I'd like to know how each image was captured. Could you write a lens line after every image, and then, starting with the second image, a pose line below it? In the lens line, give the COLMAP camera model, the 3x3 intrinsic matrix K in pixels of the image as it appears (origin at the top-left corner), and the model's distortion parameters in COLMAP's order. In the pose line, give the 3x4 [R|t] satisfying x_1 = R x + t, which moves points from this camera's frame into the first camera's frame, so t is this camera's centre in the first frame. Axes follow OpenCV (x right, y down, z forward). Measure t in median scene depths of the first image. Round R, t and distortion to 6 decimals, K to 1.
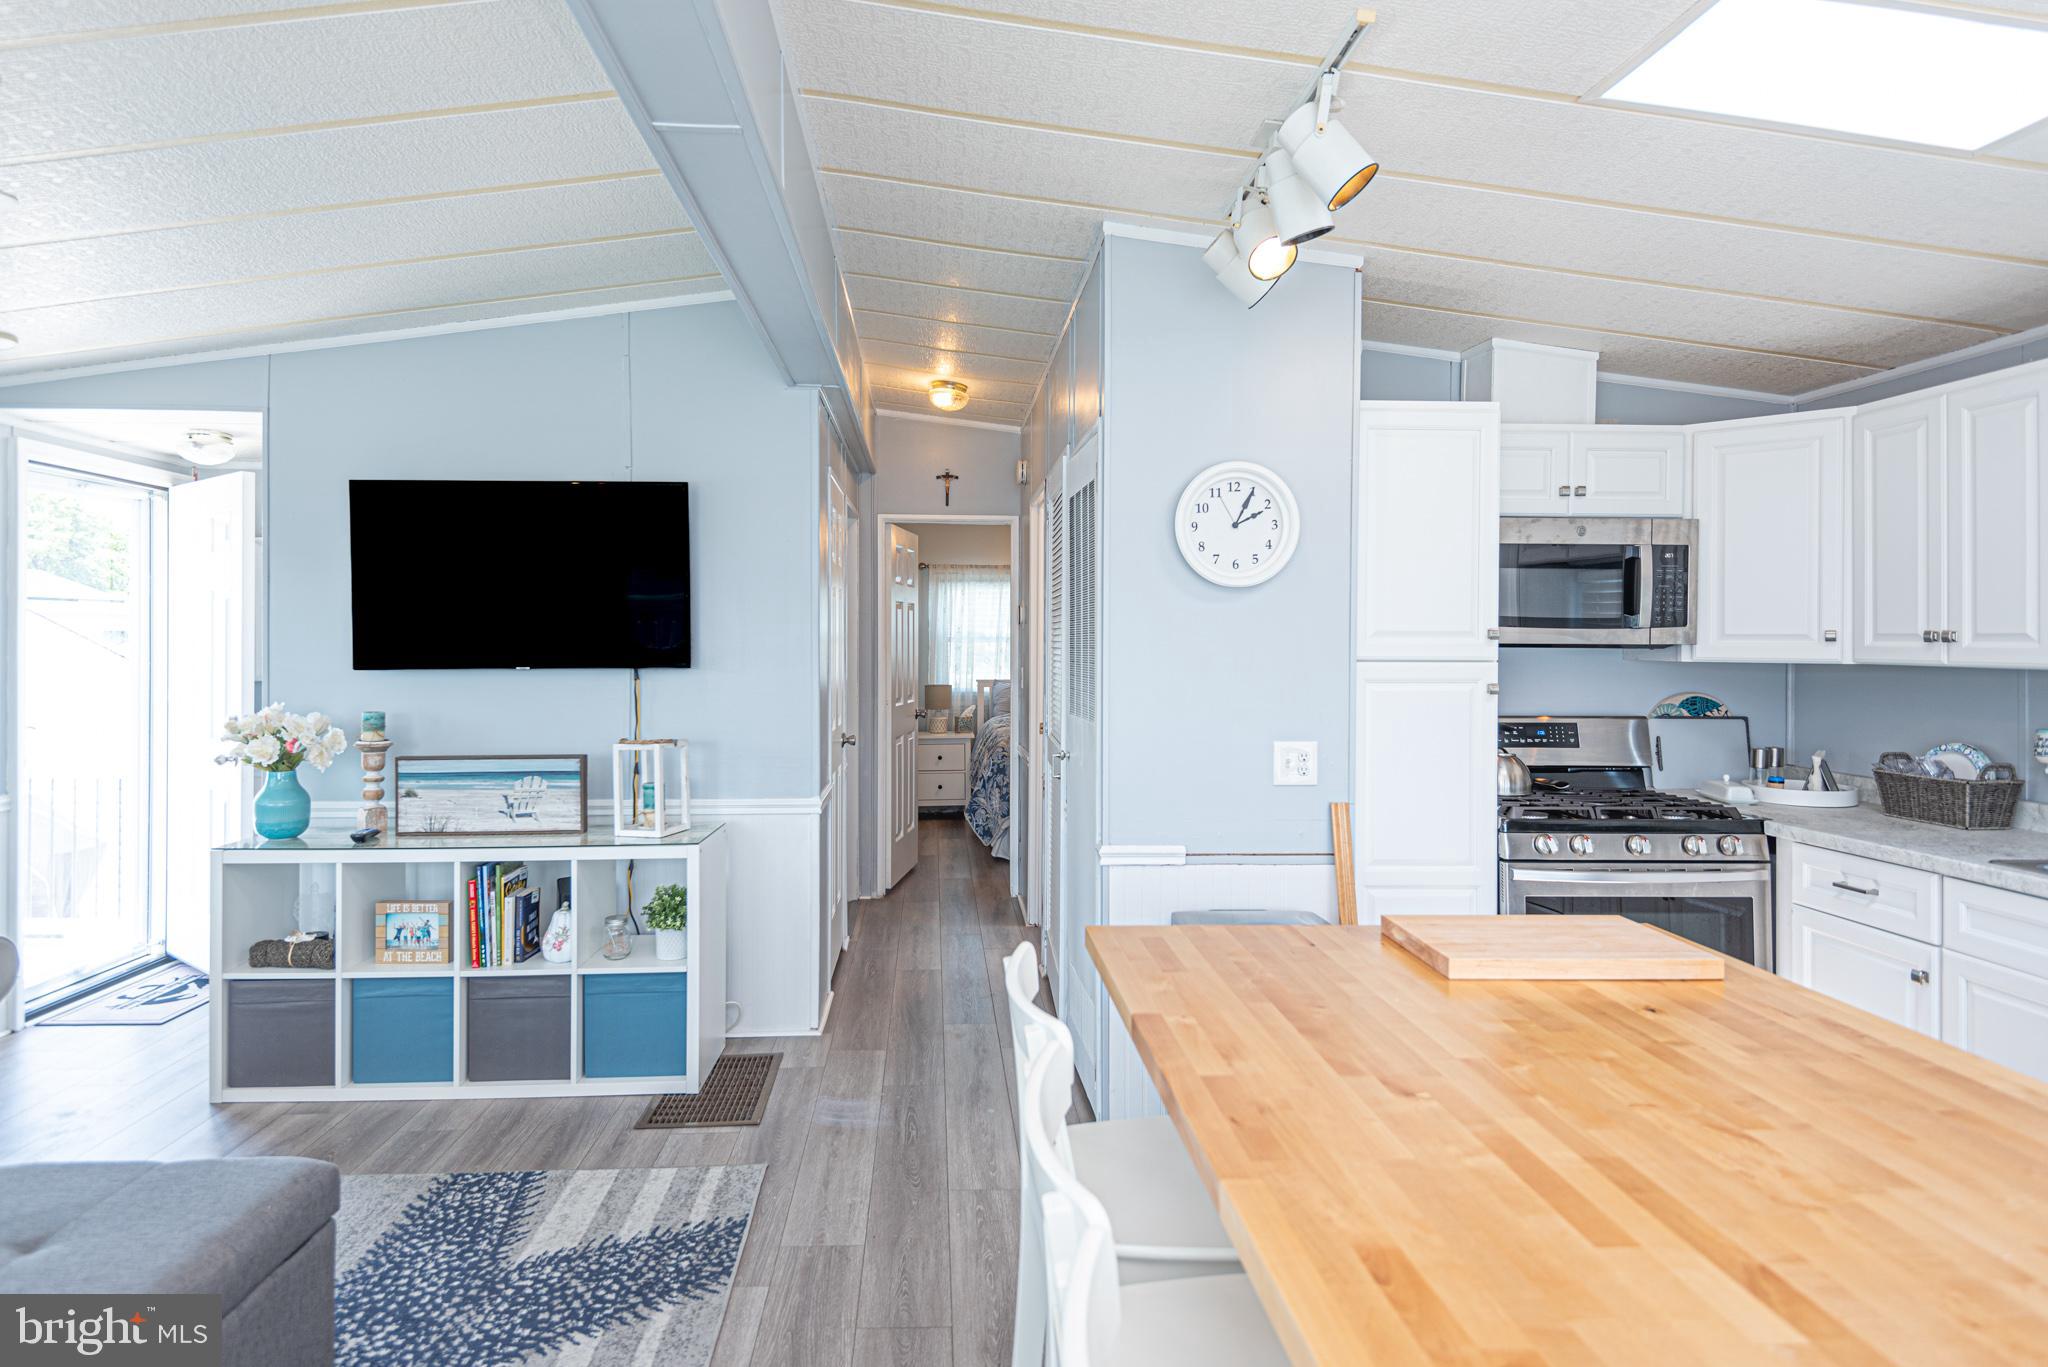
lens RADIAL K [[1082.2, 0, 1011.1], [0, 1082.2, 645.1], [0, 0, 1]] dist [0.037391, -0.023581]
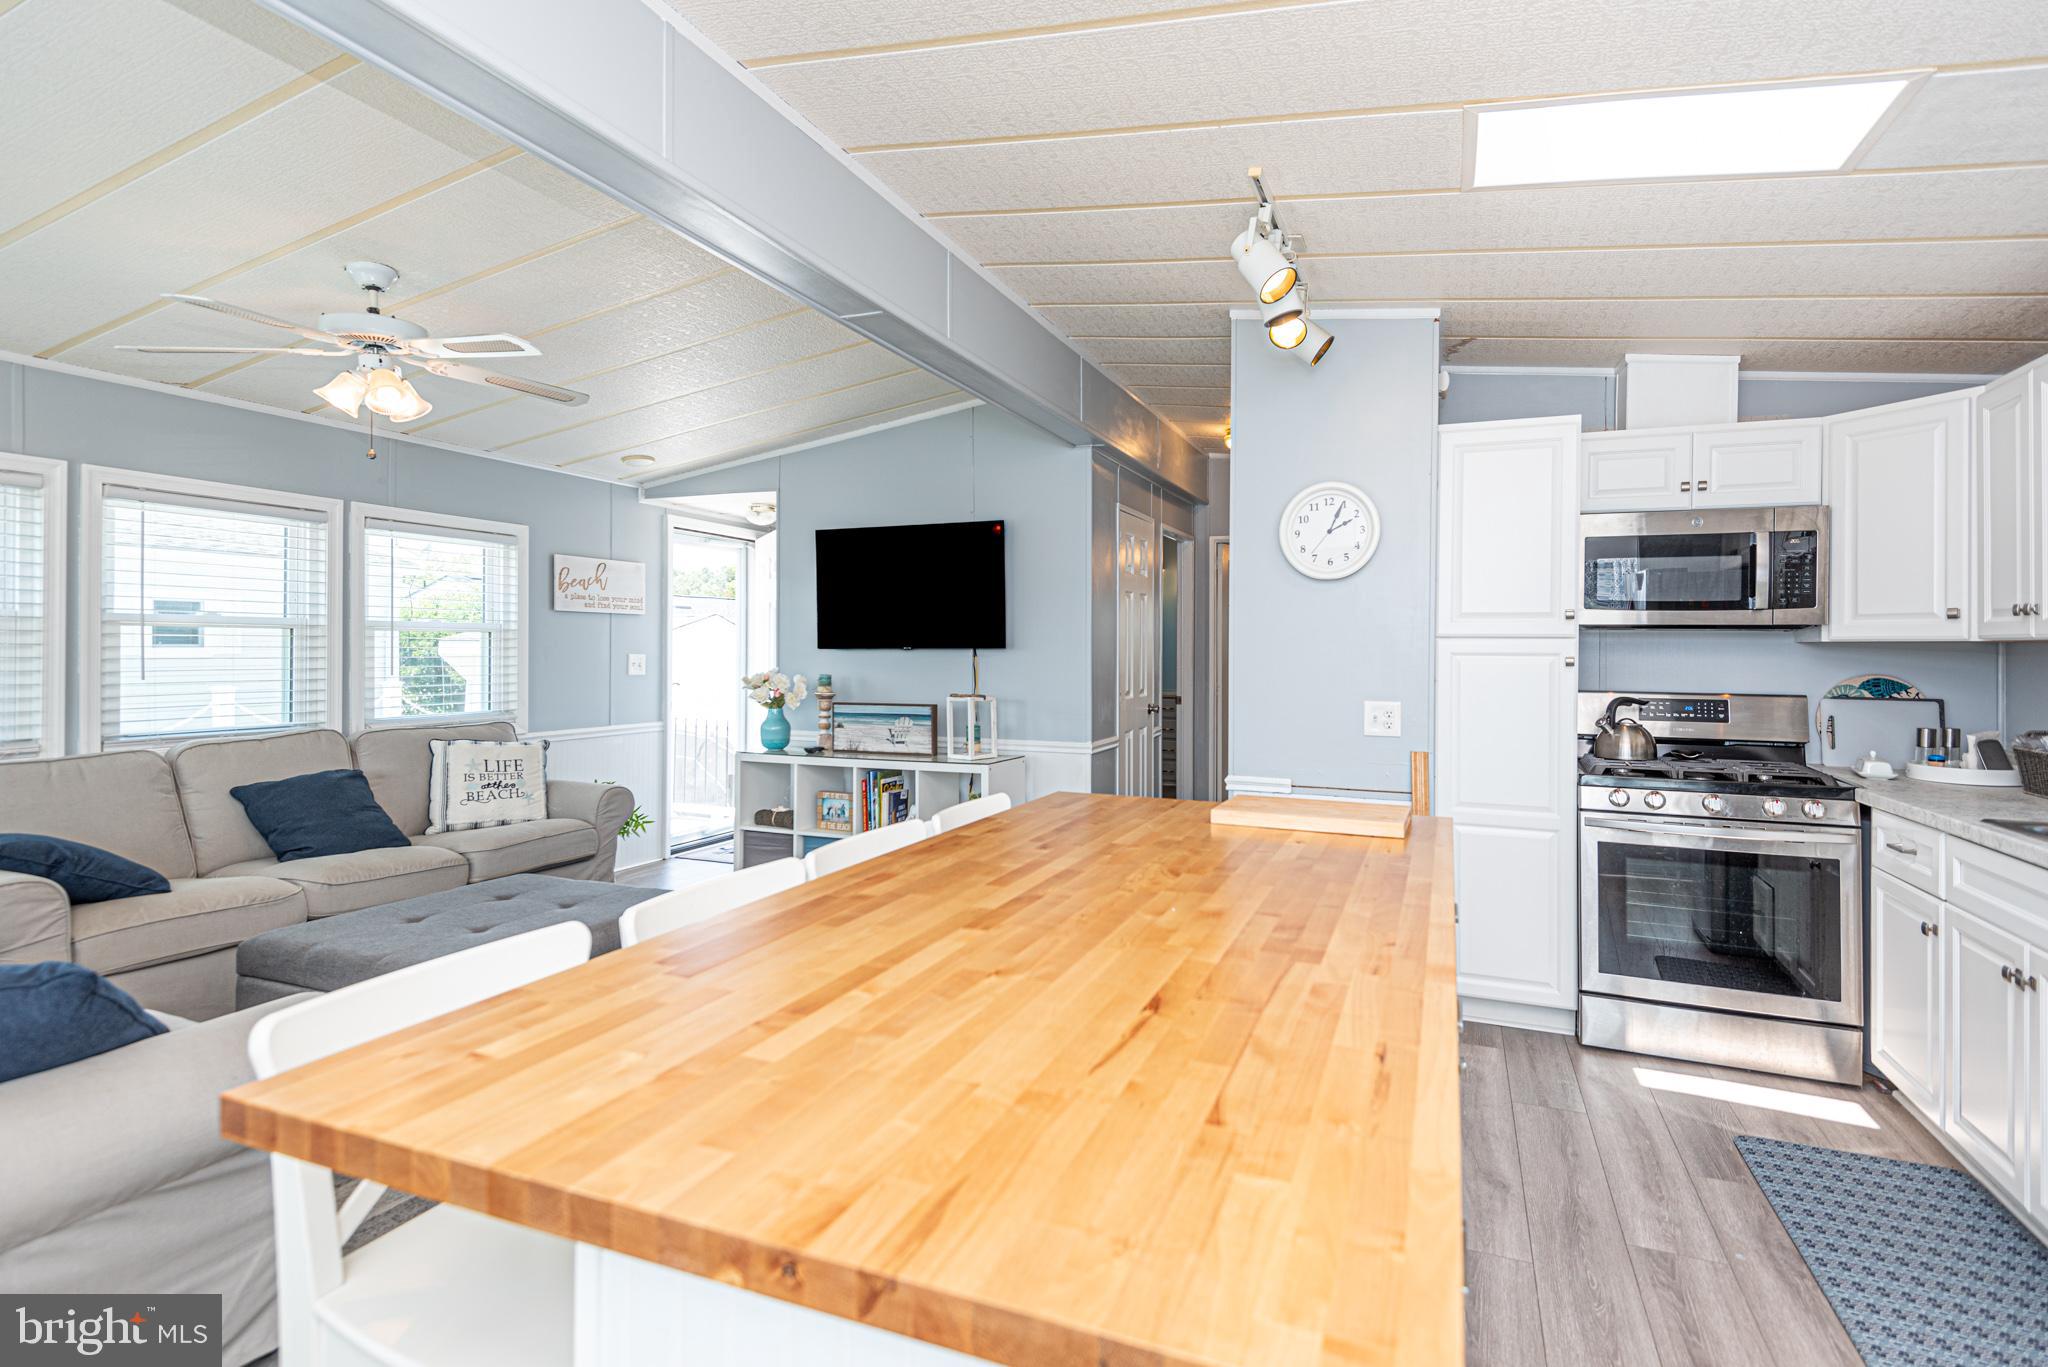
lens RADIAL K [[962.1, 0, 1117.0], [0, 962.1, 653.5], [0, 0, 1]] dist [0.038284, -0.028174]
pose [[0.918950, 0.002904, -0.394362, 0.375966], [-0.004805, 0.999981, -0.003831, 0.034992], [0.394344, 0.005415, 0.918947, -0.131685]]
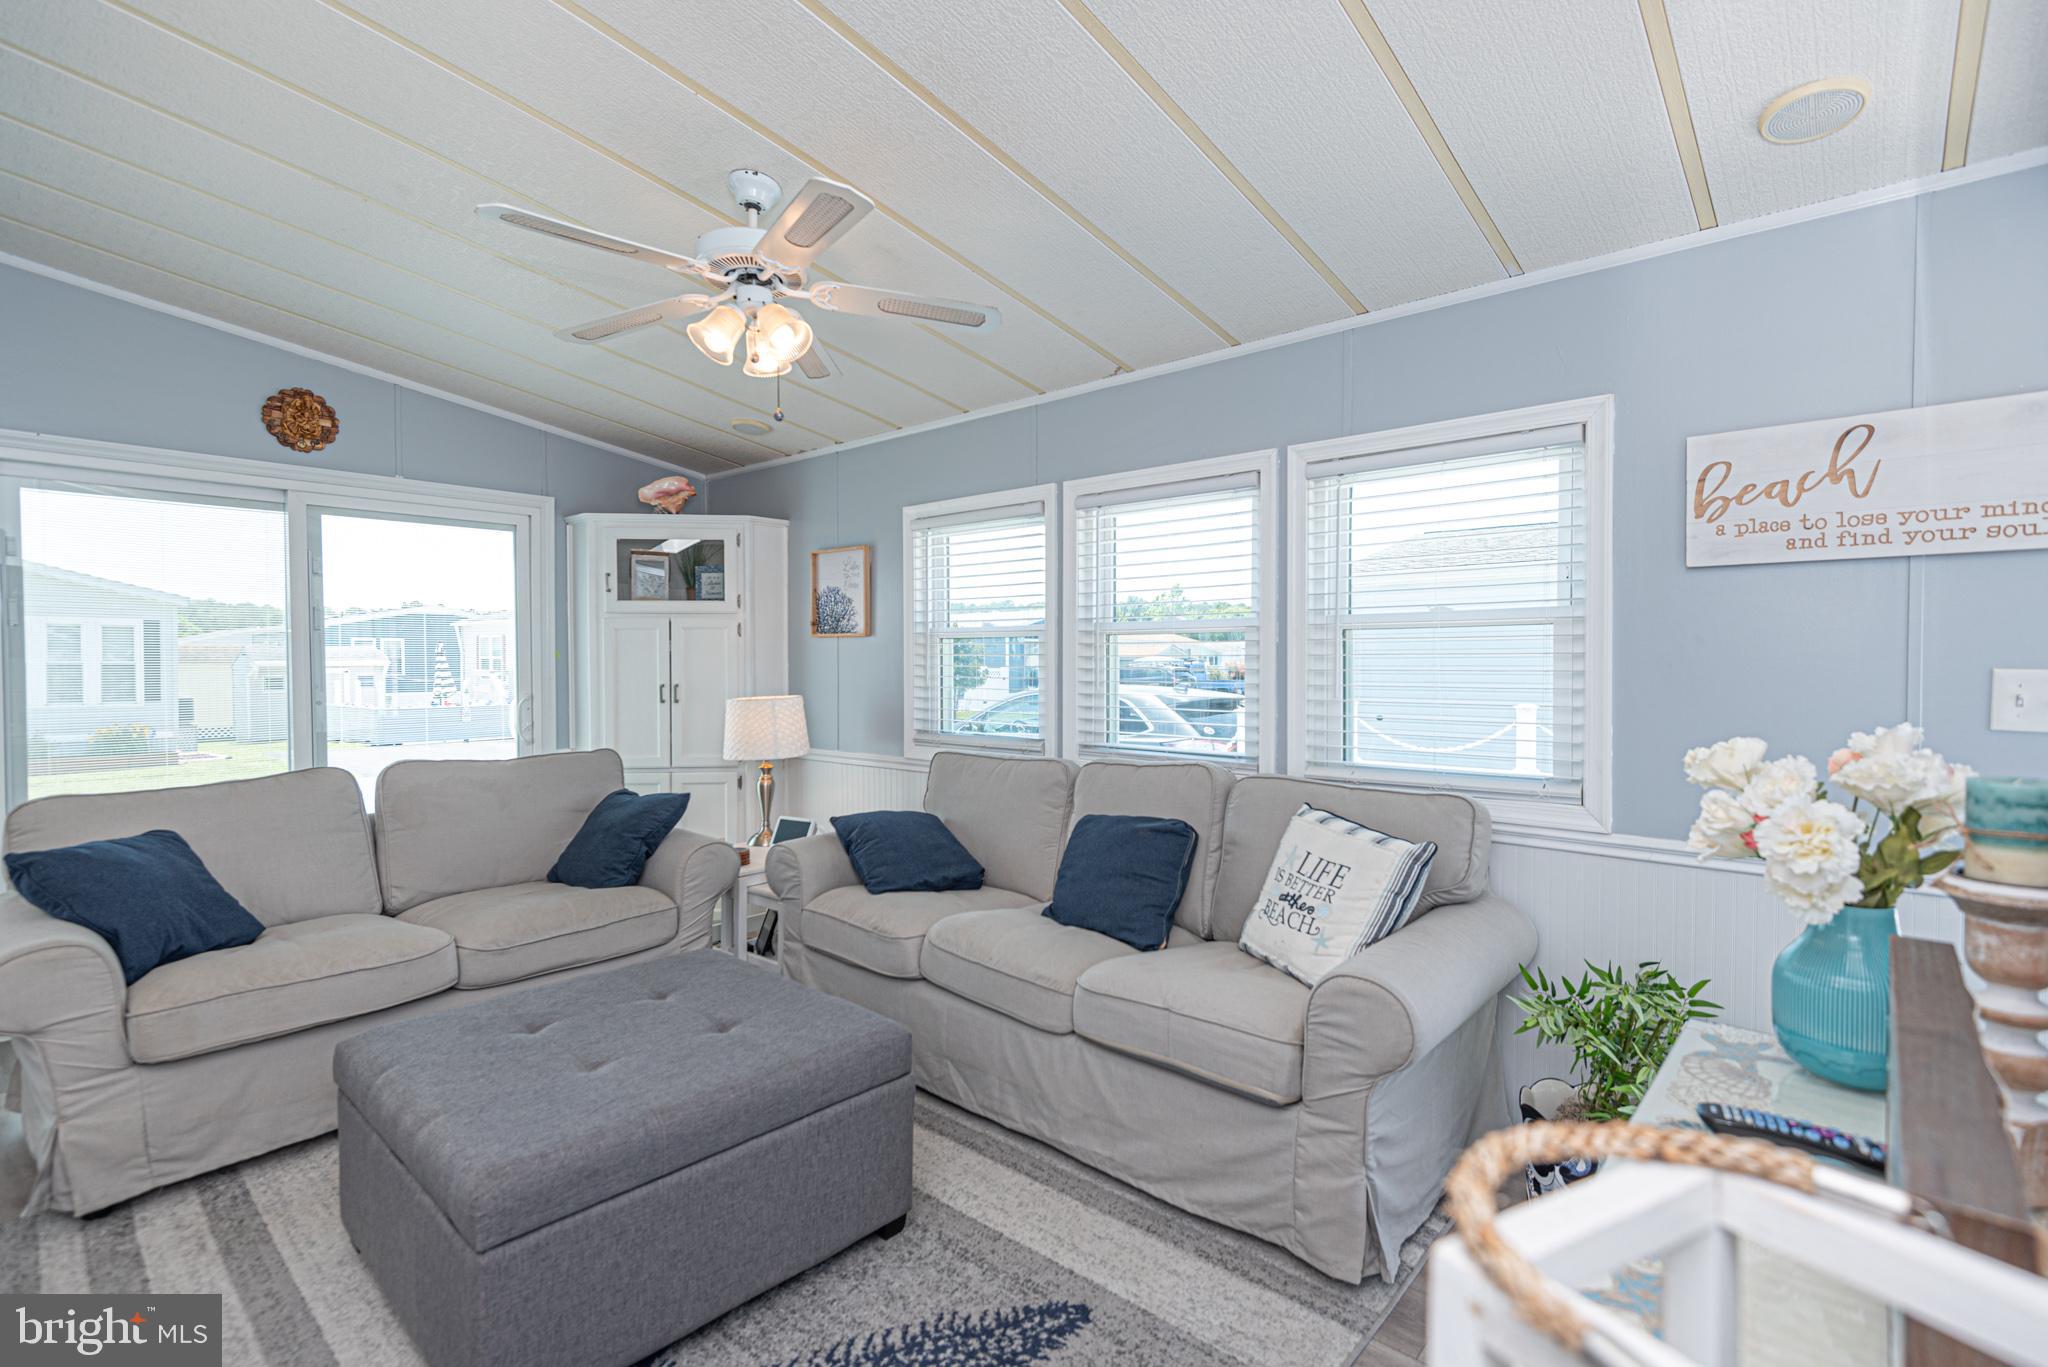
lens RADIAL K [[931.9, 0, 1024.0], [0, 931.9, 683.5], [0, 0, 1]] dist [0.017651, -0.011733]
pose [[-0.709998, 0.023702, -0.703805, -0.227774], [-0.000214, 0.999426, 0.033874, 0.024951], [0.704204, 0.024201, -0.709585, 1.013281]]
